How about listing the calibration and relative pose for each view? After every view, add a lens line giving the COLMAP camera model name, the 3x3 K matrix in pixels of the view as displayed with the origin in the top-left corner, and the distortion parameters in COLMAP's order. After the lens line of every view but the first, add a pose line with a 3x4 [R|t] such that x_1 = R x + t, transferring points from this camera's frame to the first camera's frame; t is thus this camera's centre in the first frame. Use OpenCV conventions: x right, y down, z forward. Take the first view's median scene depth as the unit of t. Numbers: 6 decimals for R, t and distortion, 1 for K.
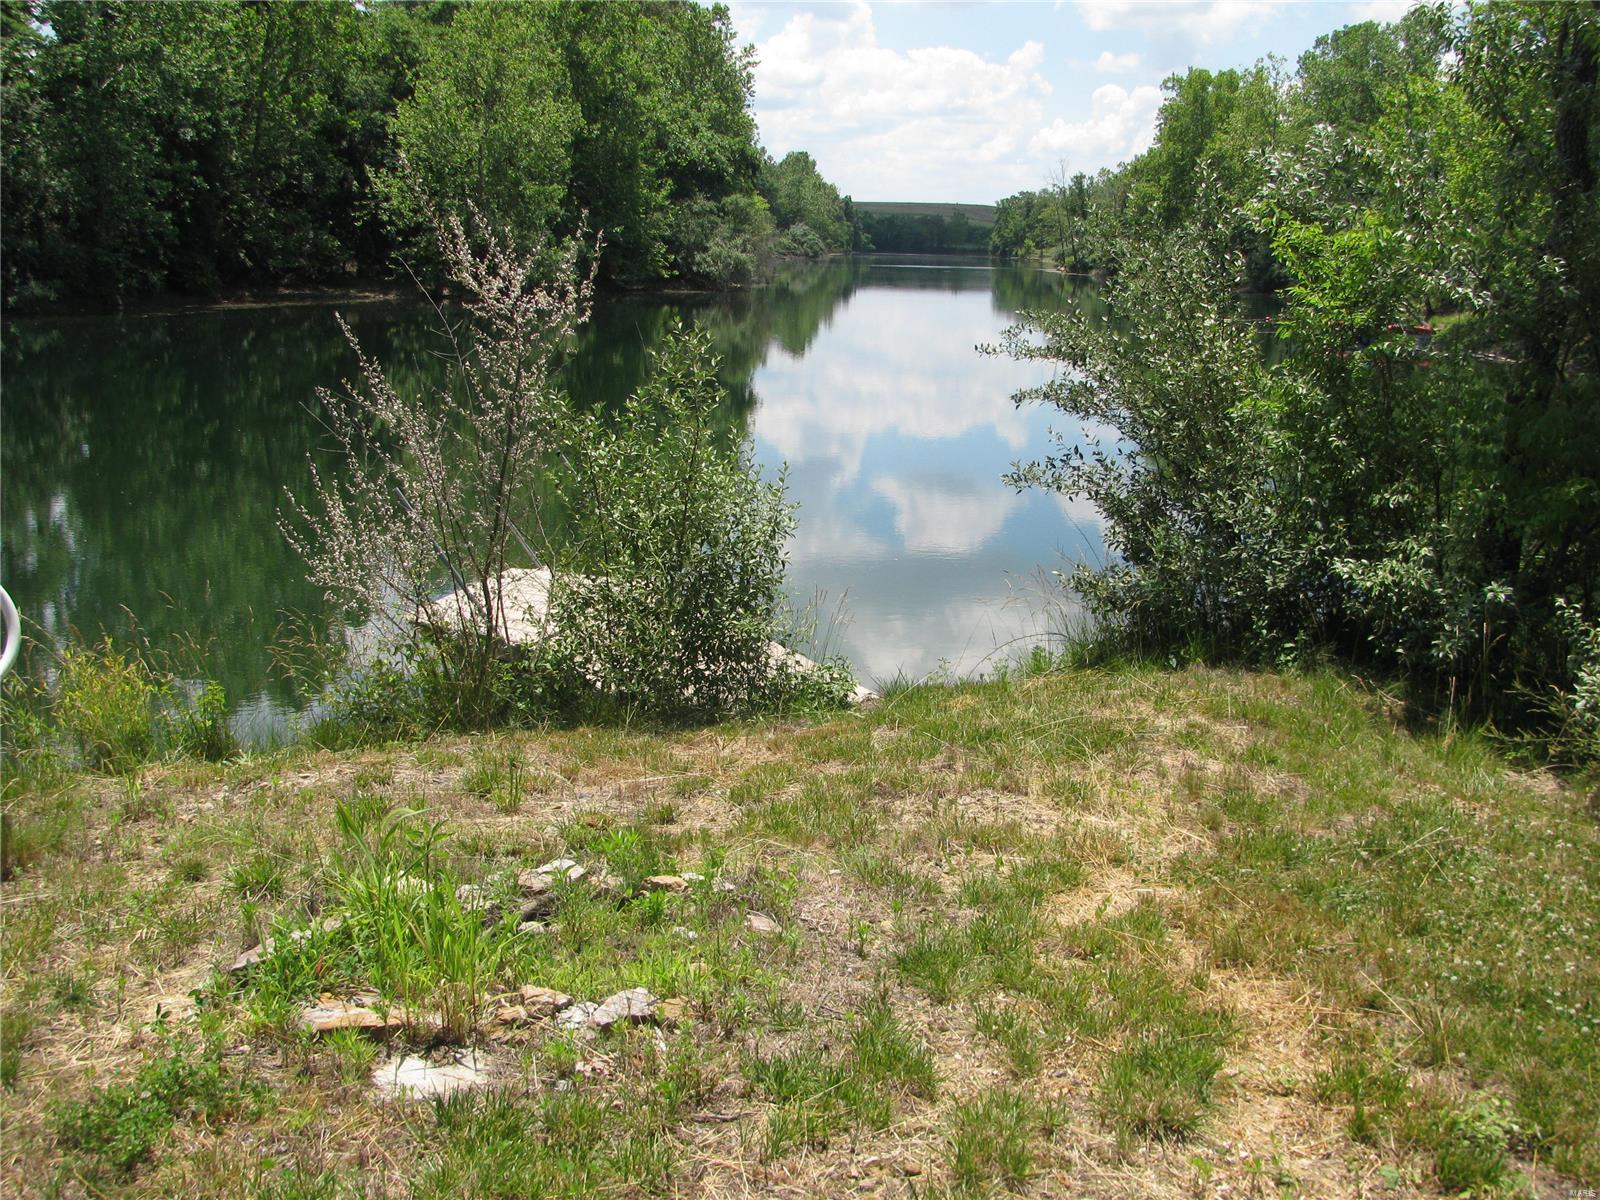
lens RADIAL K [[1623.7, 0, 807.0], [0, 1623.7, 608.0], [0, 0, 1]] dist [-0.233350, 0.260584]
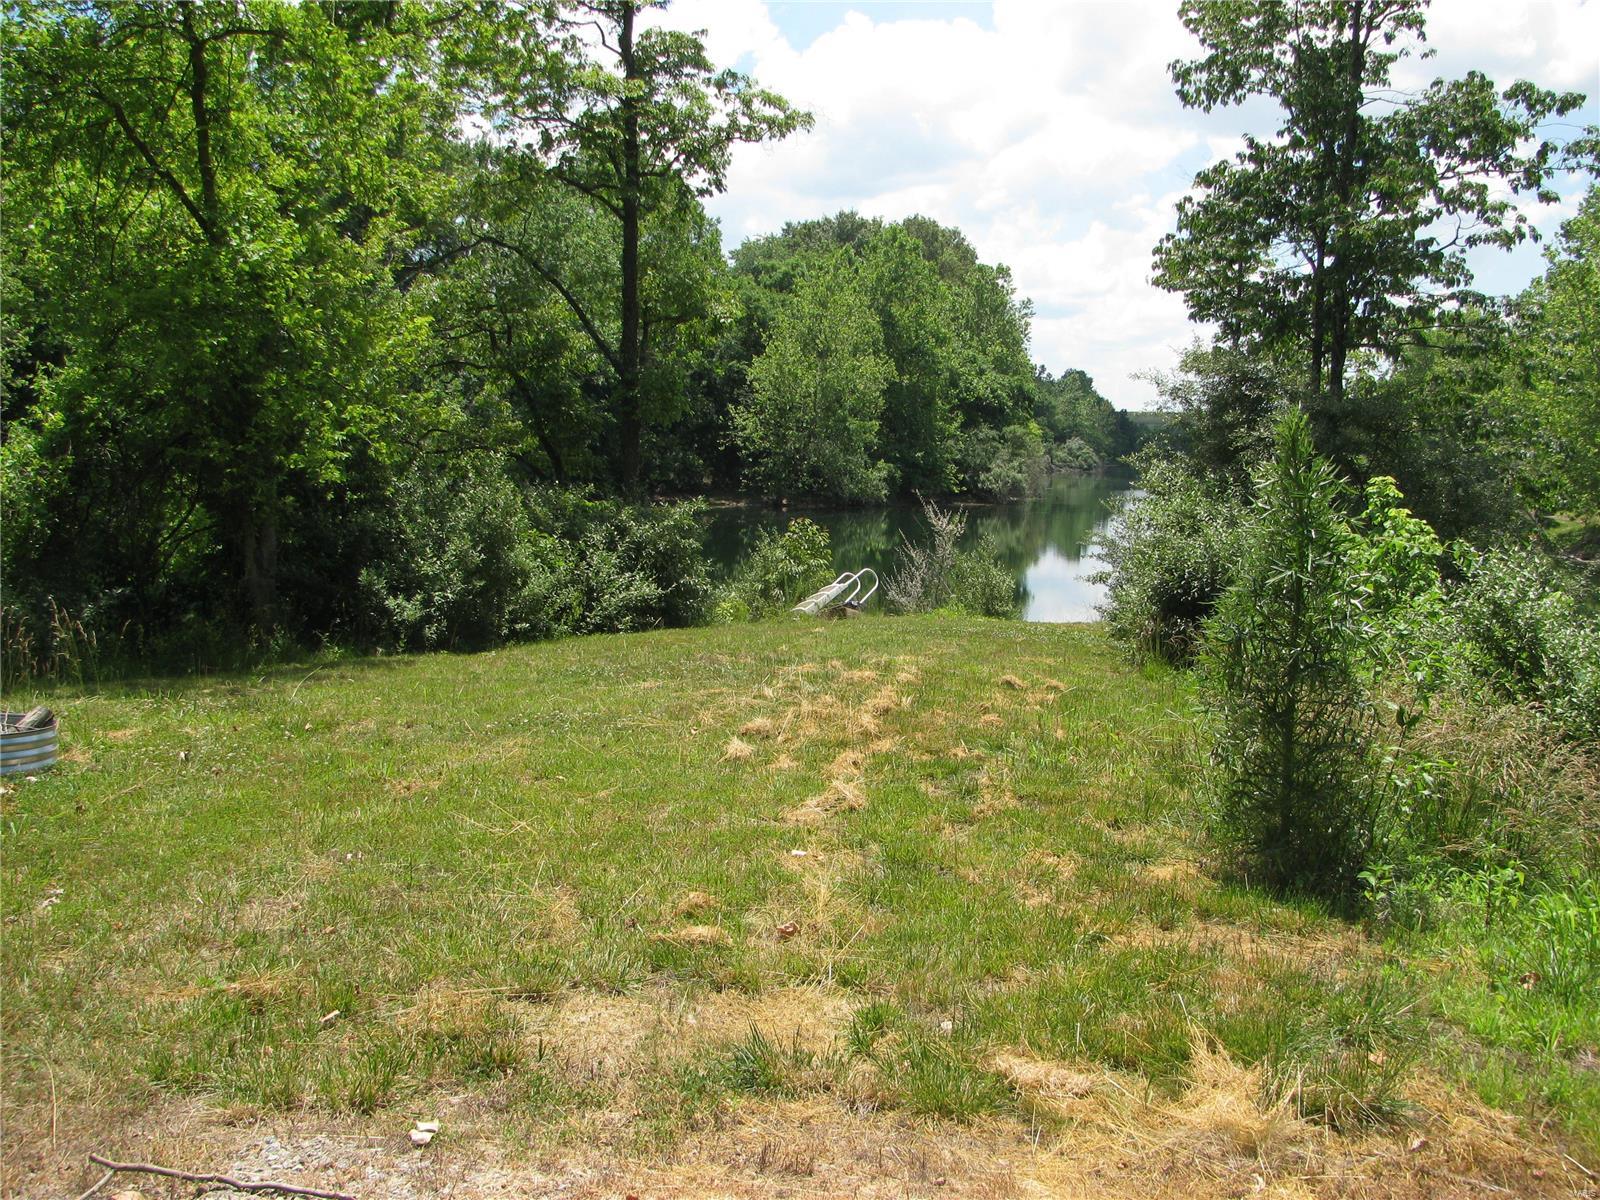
lens RADIAL K [[1623.7, 0, 807.0], [0, 1623.7, 608.0], [0, 0, 1]] dist [-0.233350, 0.260584]
pose [[0.985176, 0.017542, -0.170649, 0.012590], [-0.038799, 0.991767, -0.122039, 0.037301], [0.167103, 0.126850, 0.977745, -0.216594]]
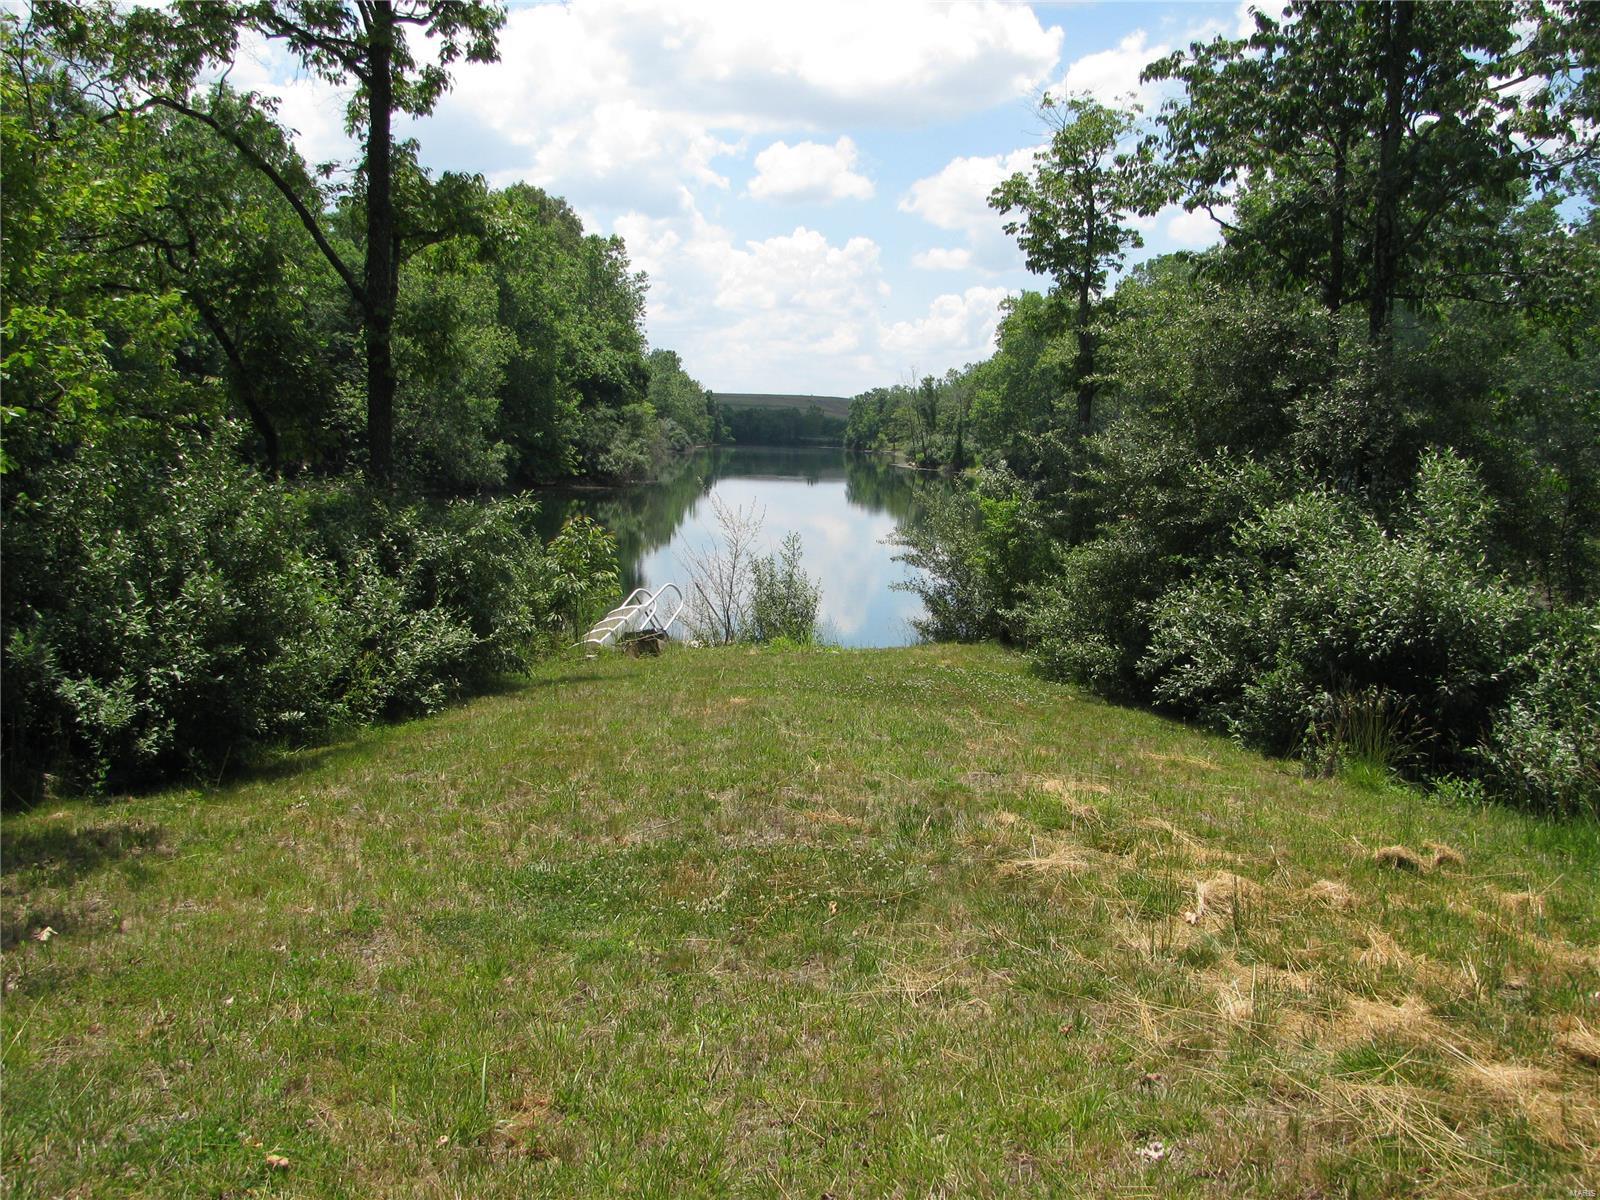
lens RADIAL K [[1623.7, 0, 807.0], [0, 1623.7, 608.0], [0, 0, 1]] dist [-0.233350, 0.260584]
pose [[0.995946, 0.003181, 0.089895, -0.023749], [0.007177, 0.993378, -0.114669, 0.024236], [-0.089664, 0.114850, 0.989328, -0.154804]]
